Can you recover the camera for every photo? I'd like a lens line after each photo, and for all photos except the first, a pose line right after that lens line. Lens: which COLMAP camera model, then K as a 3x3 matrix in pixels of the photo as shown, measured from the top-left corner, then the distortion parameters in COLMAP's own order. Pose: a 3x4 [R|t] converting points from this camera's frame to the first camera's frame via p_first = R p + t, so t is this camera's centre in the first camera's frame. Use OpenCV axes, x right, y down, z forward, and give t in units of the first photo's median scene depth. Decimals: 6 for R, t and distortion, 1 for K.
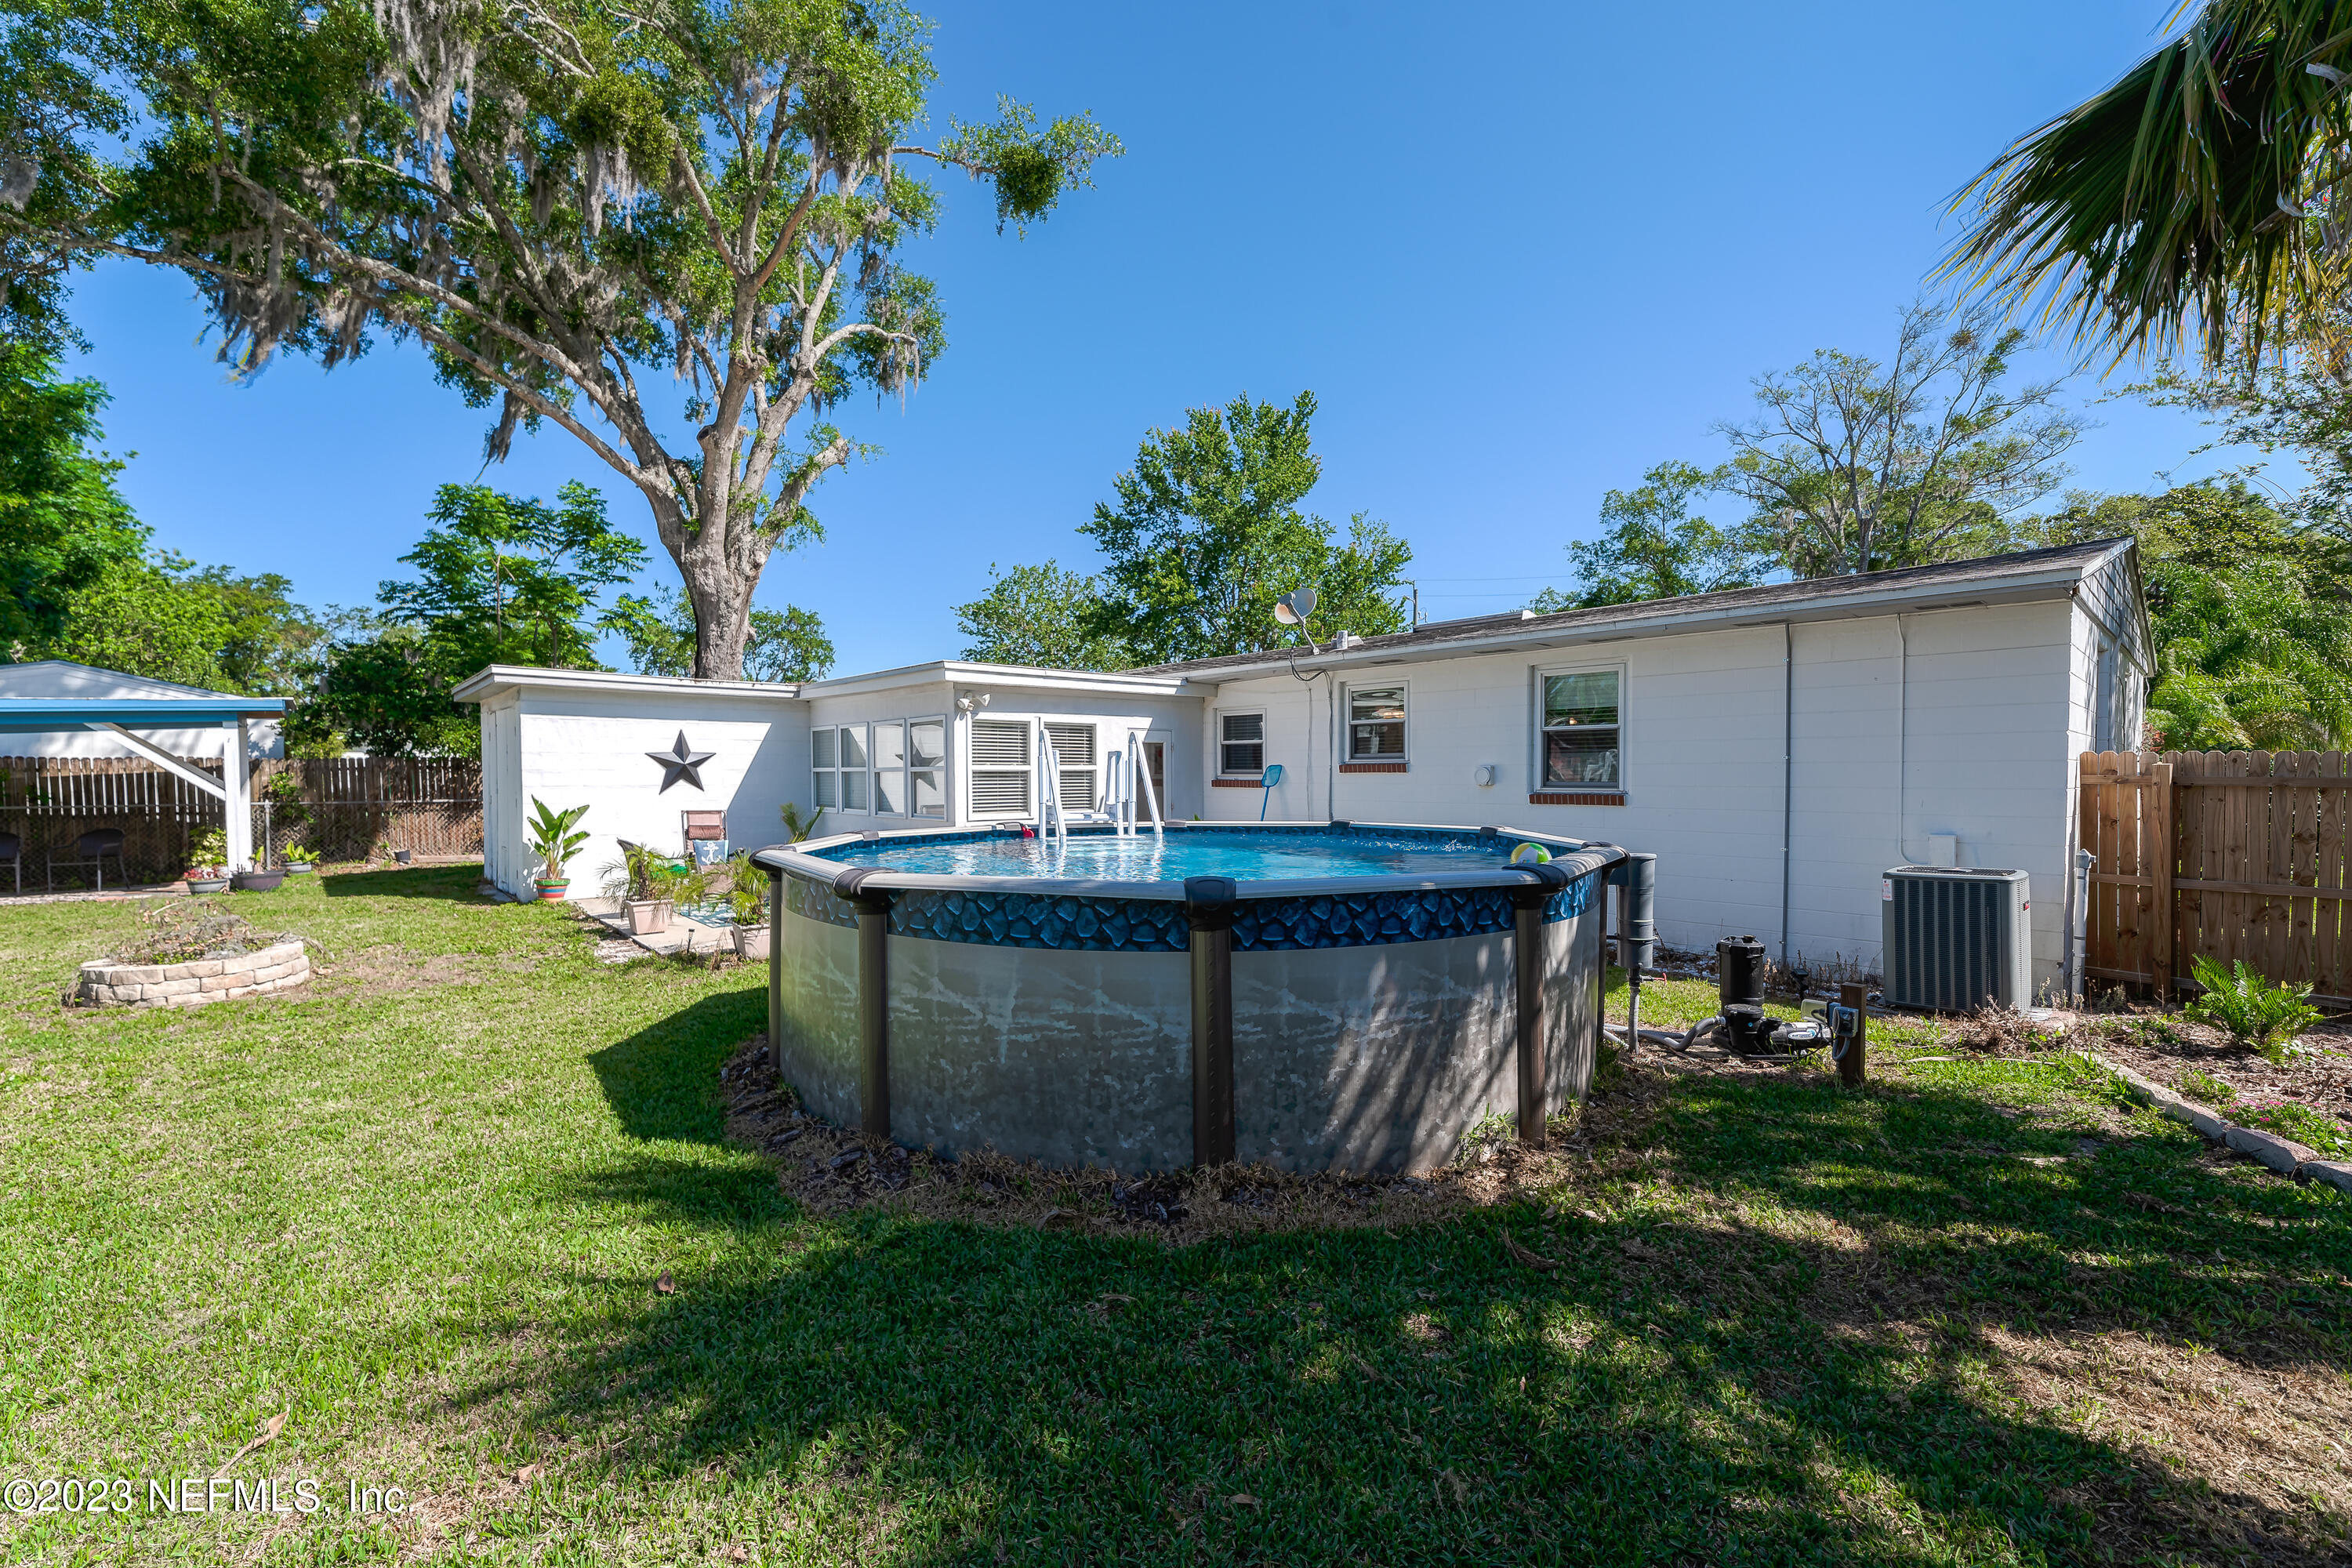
lens RADIAL K [[949.2, 0, 1159.0], [0, 949.2, 792.4], [0, 0, 1]] dist [0.002086, 0.000233]
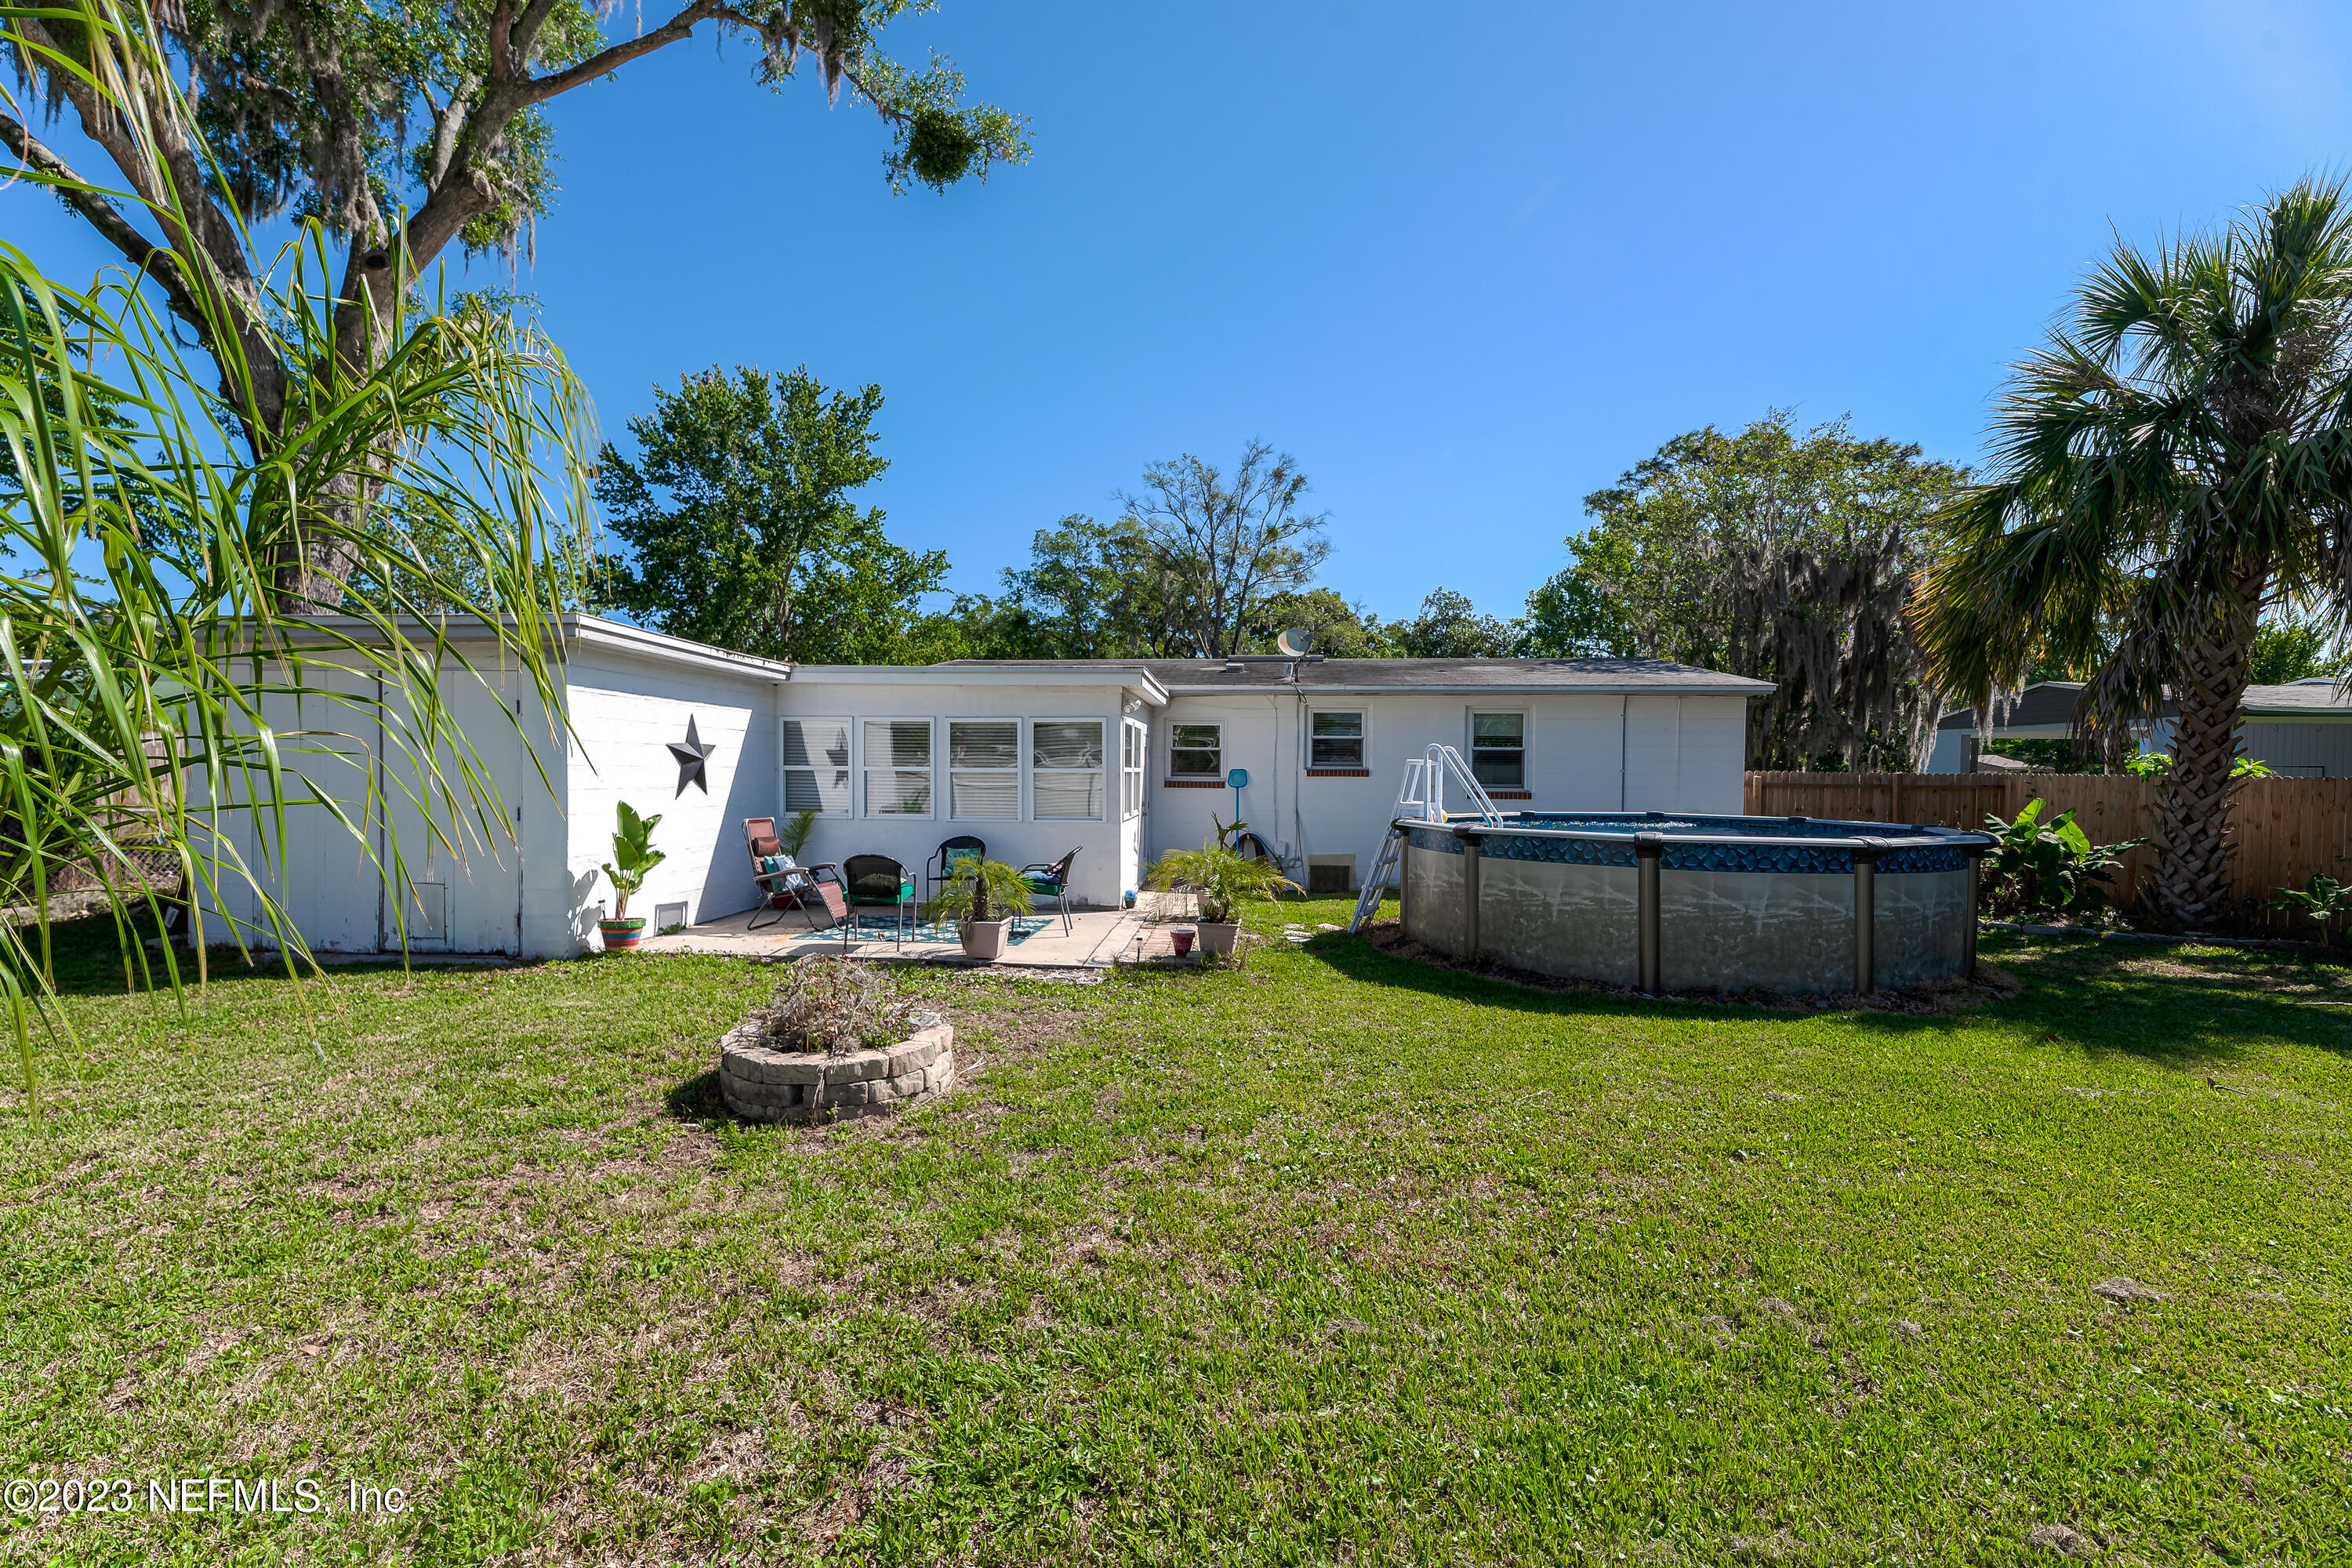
lens RADIAL K [[958.1, 0, 1159.8], [0, 958.1, 788.0], [0, 0, 1]] dist [-0.000644, 0.000420]
pose [[0.731238, -0.001995, 0.682119, -0.508849], [0.004664, 0.999987, -0.002075, -0.002221], [-0.682106, 0.004699, 0.731238, 0.125455]]
